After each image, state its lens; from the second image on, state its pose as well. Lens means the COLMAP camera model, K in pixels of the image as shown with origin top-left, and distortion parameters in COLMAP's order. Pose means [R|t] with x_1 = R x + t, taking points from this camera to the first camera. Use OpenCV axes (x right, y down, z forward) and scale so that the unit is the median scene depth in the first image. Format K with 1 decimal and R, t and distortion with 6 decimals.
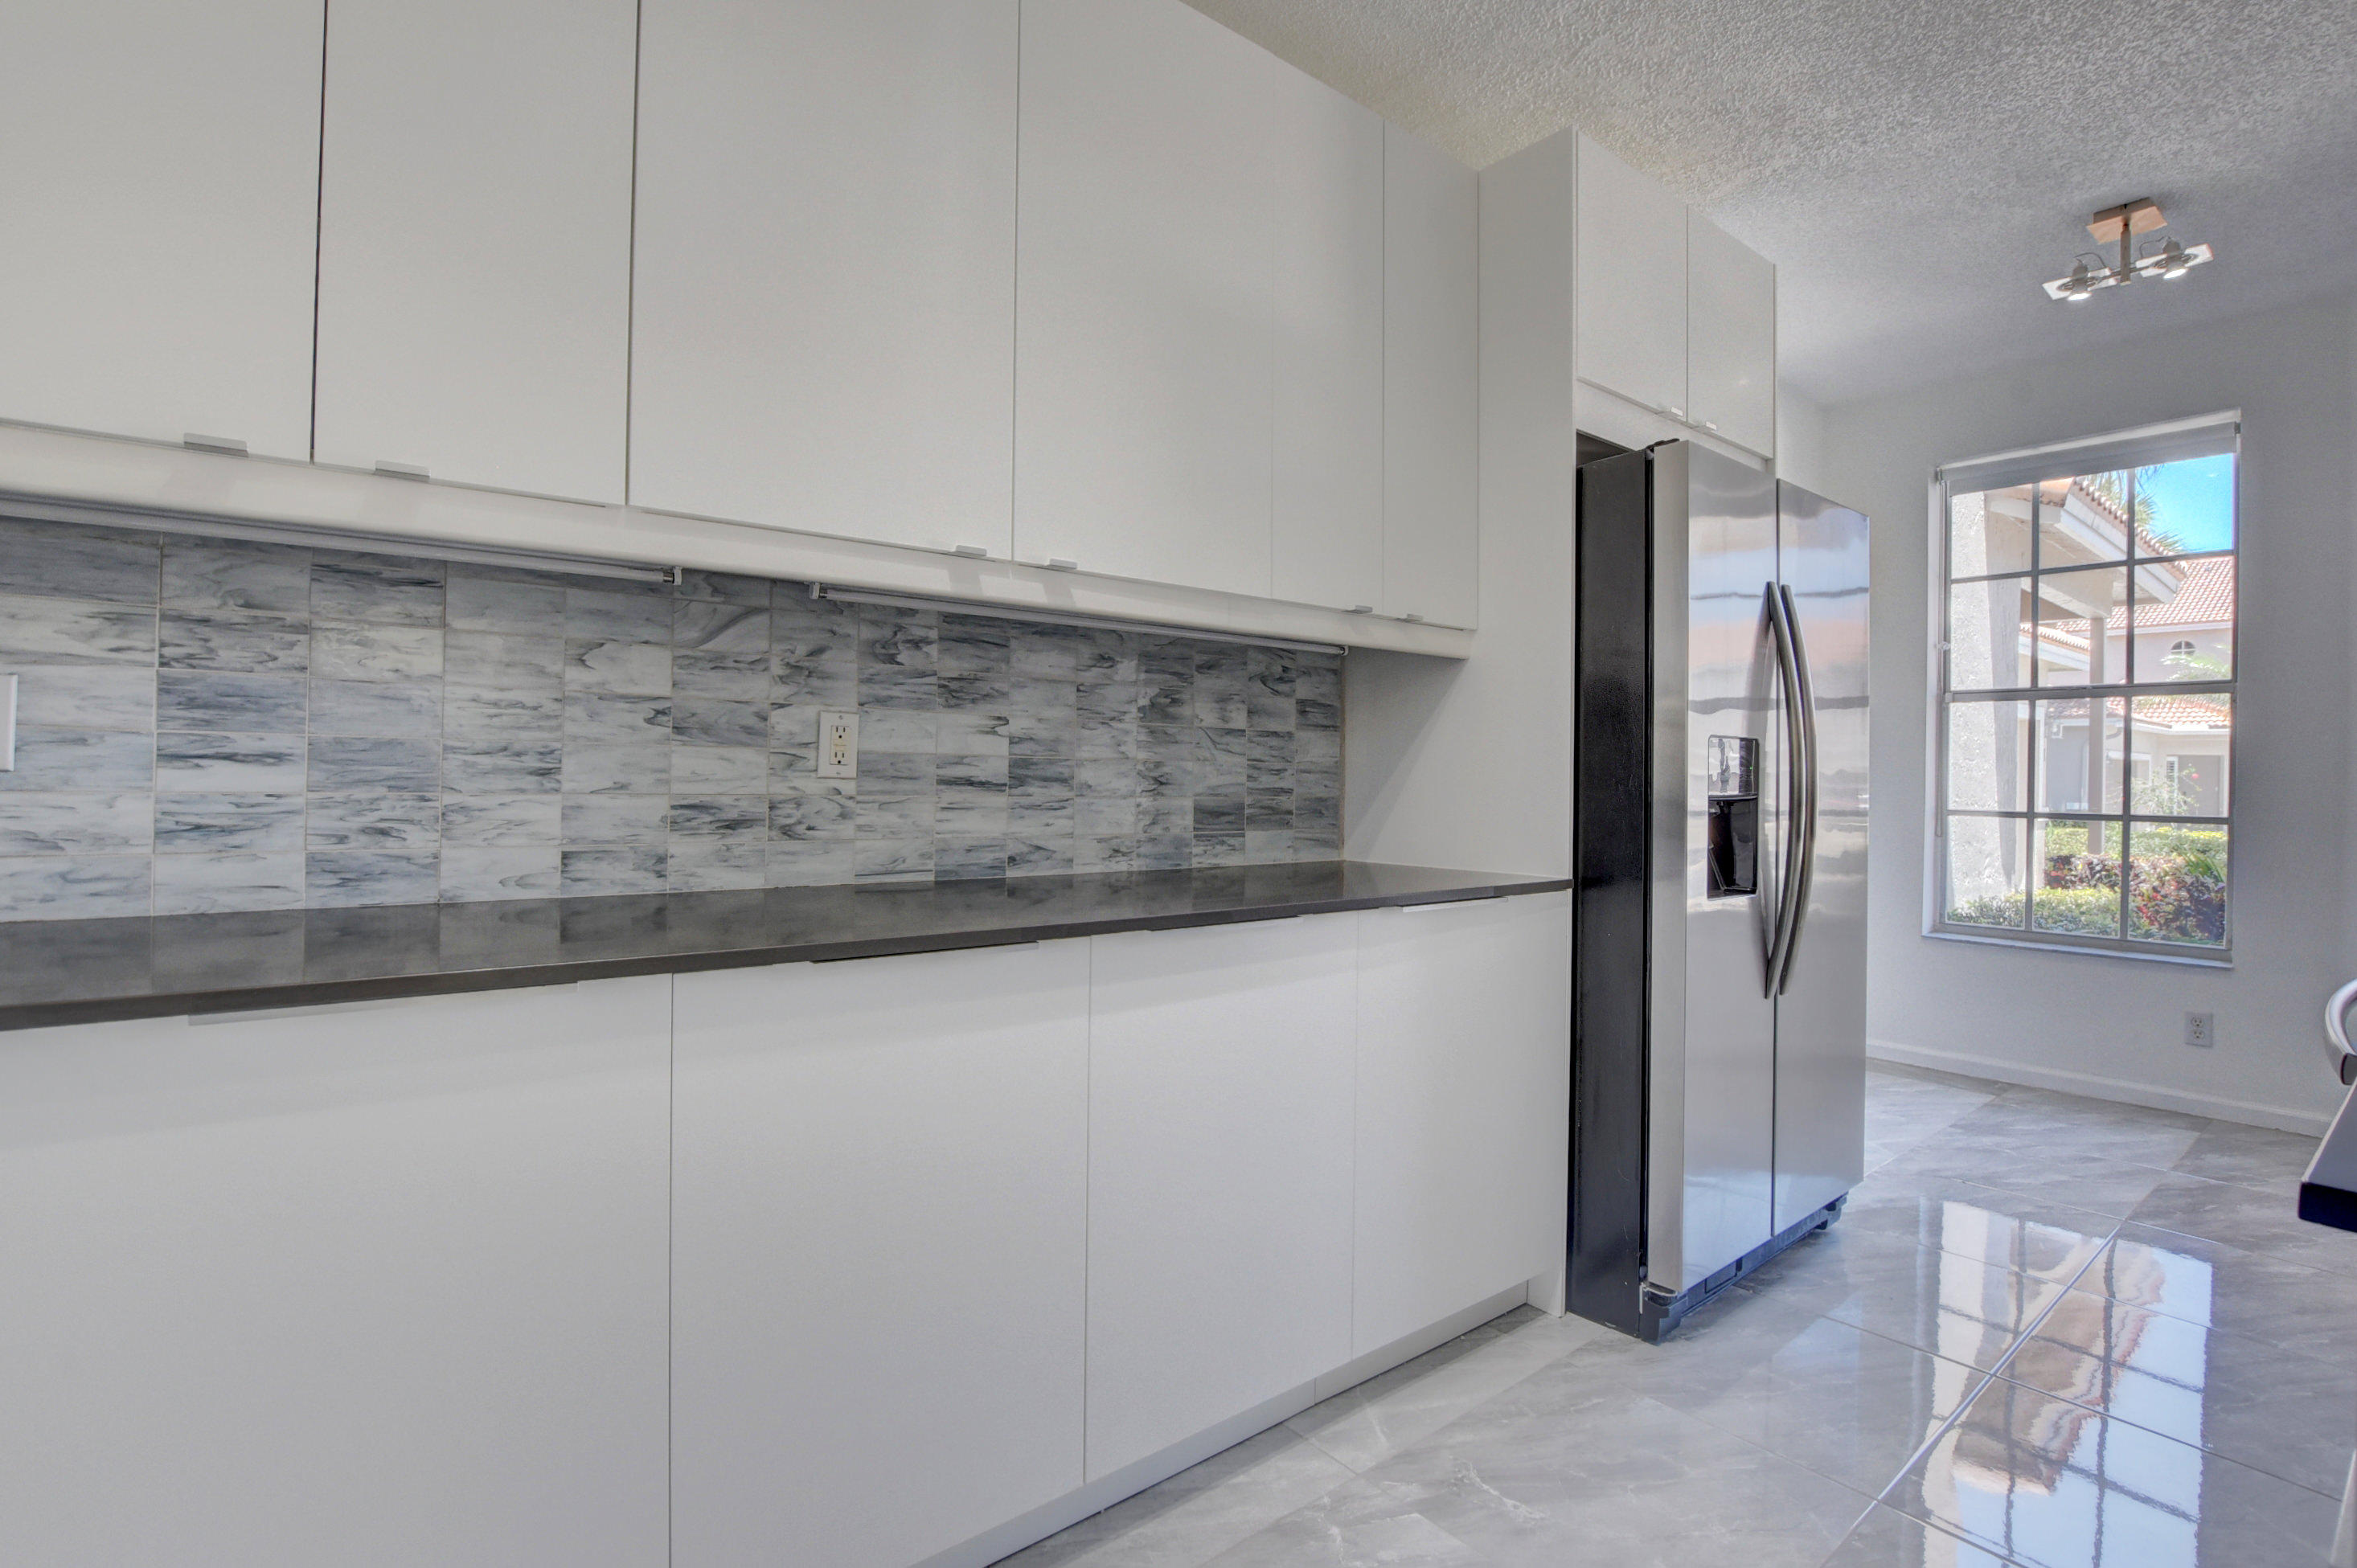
lens RADIAL K [[1088.1, 0, 1178.5], [0, 1088.1, 784.0], [0, 0, 1]] dist [-0.030433, 0.003212]
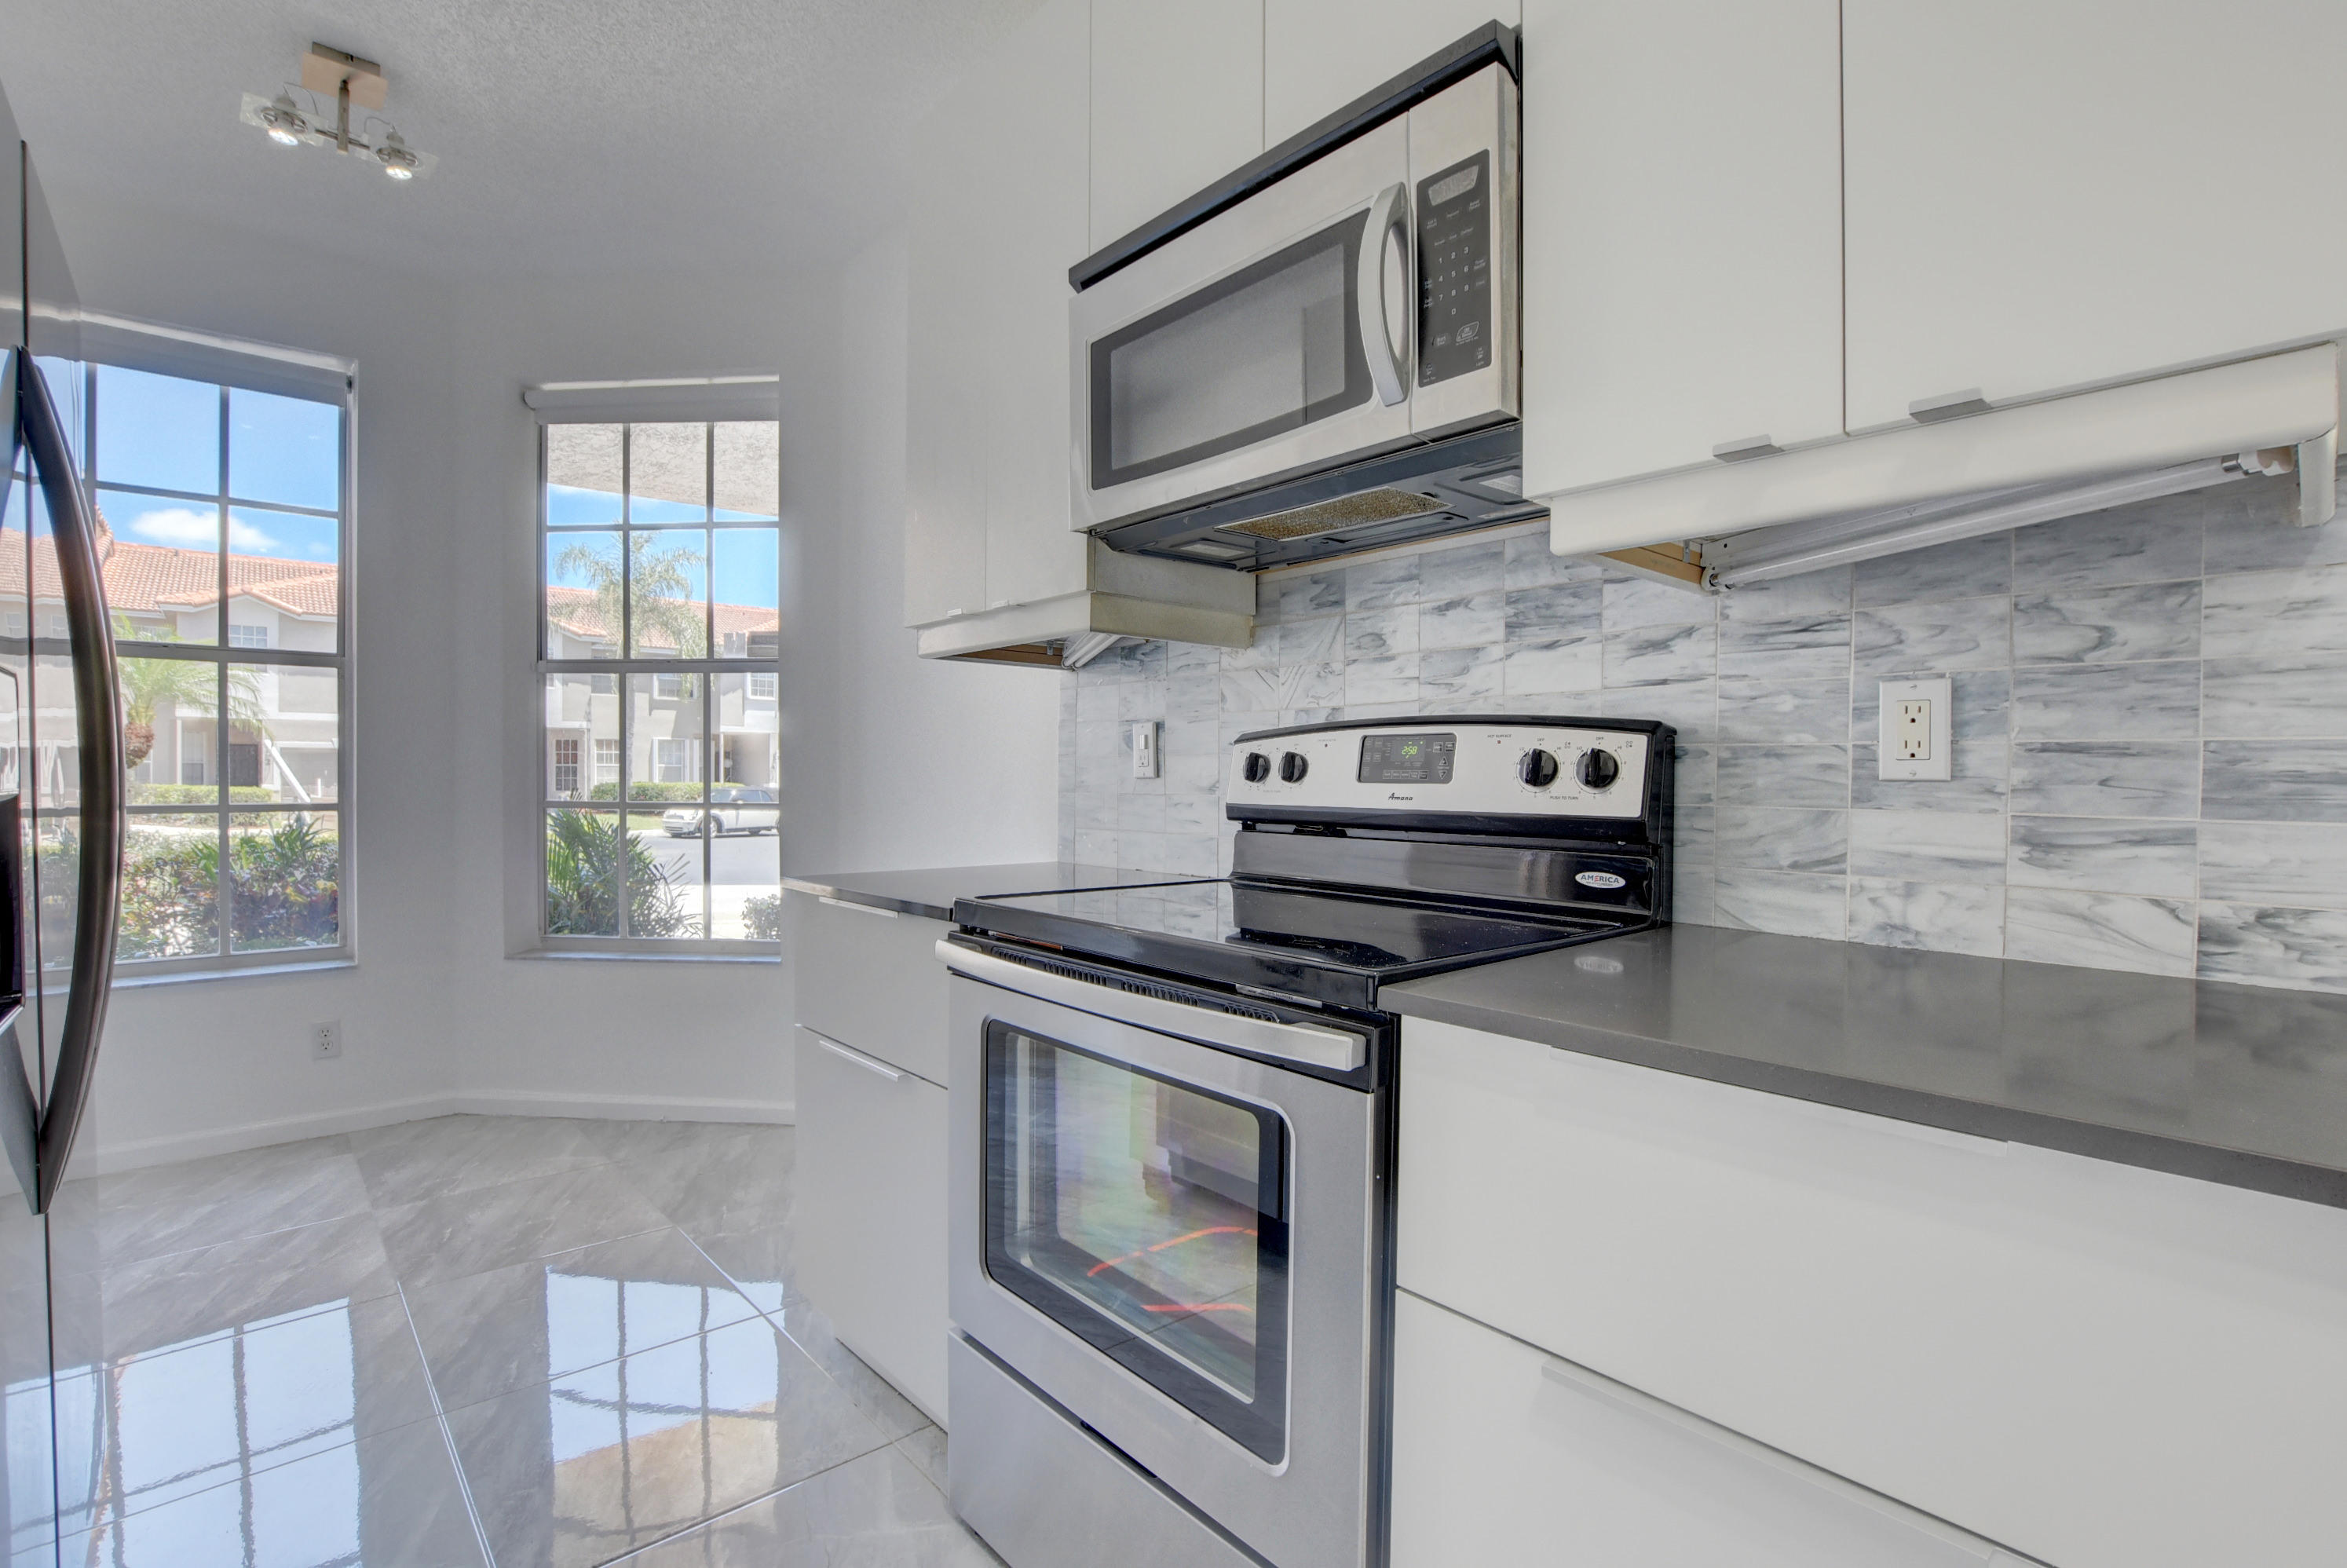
lens RADIAL K [[1083.6, 0, 1173.5], [0, 1083.6, 784.0], [0, 0, 1]] dist [-0.030433, 0.003212]
pose [[-0.045005, -0.019000, 0.998806, 0.068034], [0.007007, 0.999789, 0.019335, 0.004100], [-0.998962, 0.007869, -0.044862, 0.615891]]
